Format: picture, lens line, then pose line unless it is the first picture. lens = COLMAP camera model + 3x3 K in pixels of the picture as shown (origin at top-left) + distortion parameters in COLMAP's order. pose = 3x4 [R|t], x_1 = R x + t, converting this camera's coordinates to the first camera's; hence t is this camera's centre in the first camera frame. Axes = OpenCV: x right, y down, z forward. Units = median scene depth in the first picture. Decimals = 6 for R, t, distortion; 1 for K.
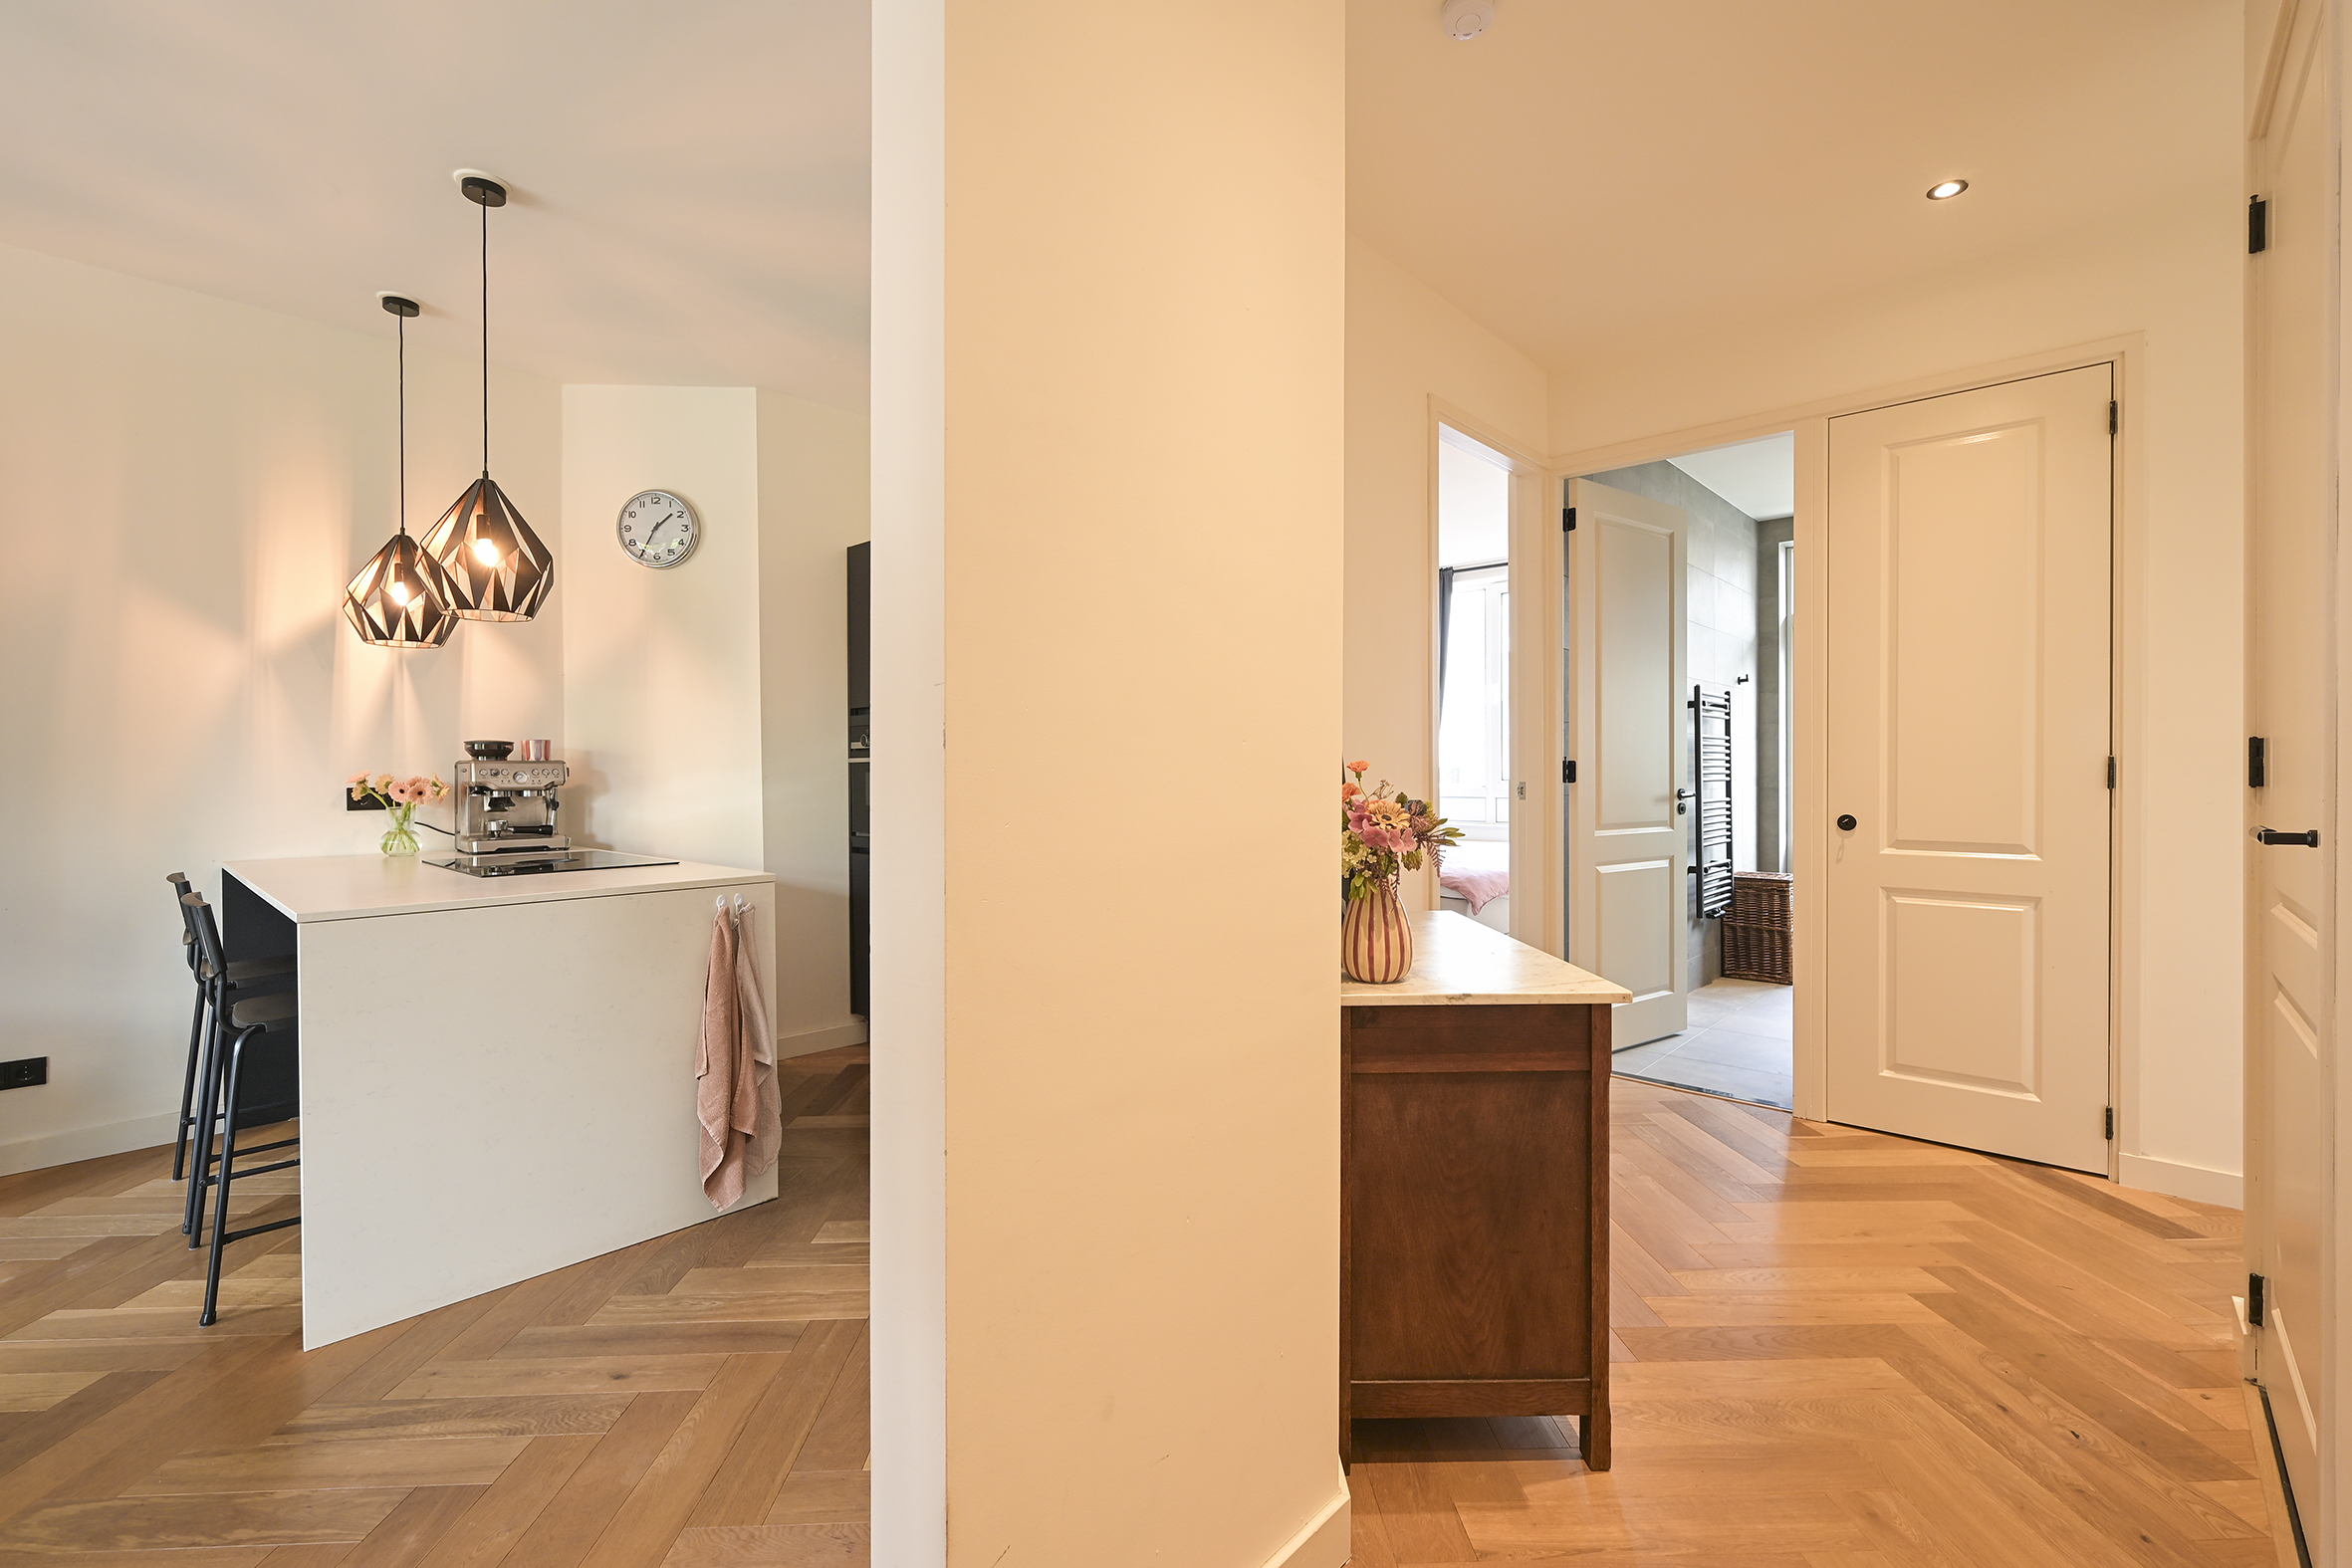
lens RADIAL K [[1008.3, 0, 1176.8], [0, 1008.3, 778.4], [0, 0, 1]] dist [0.001889, 0.000238]
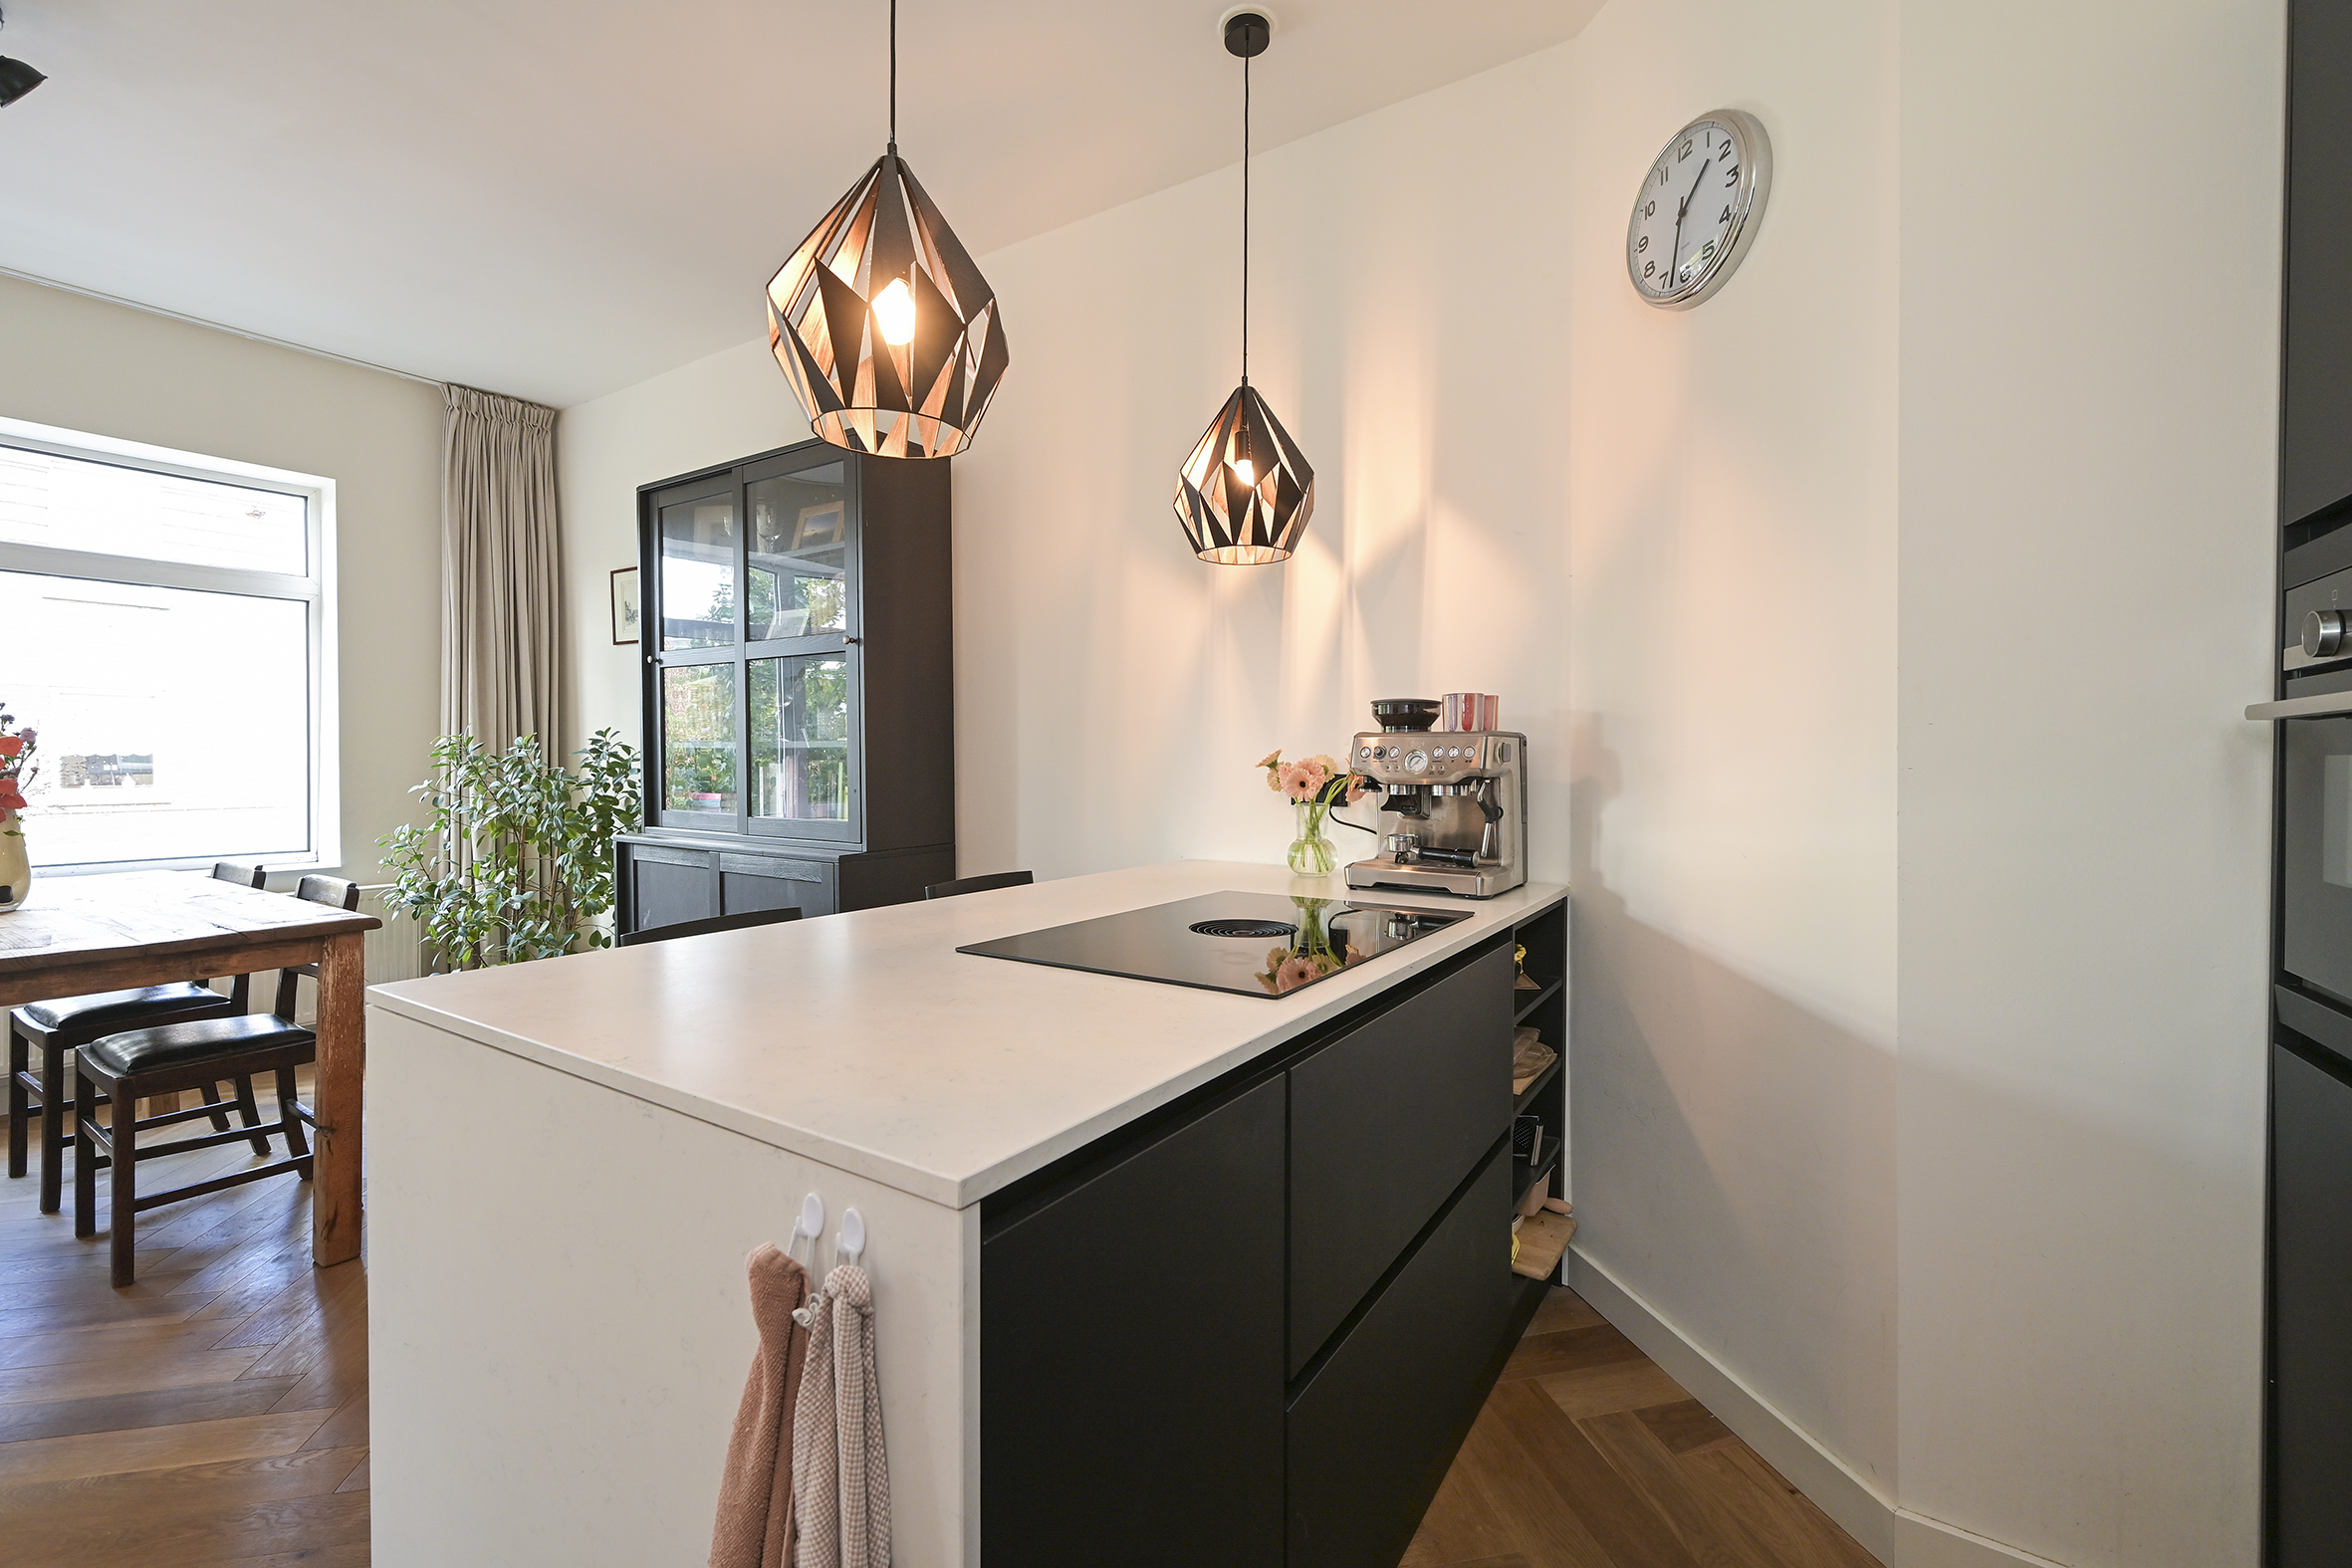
lens RADIAL K [[1001.3, 0, 1174.4], [0, 1001.3, 770.1], [0, 0, 1]] dist [0.000254, 0.001503]
pose [[0.165458, 0.018463, -0.986044, -0.120253], [-0.009290, 0.999810, 0.017162, -0.004581], [0.986173, 0.006321, 0.165598, 0.788095]]
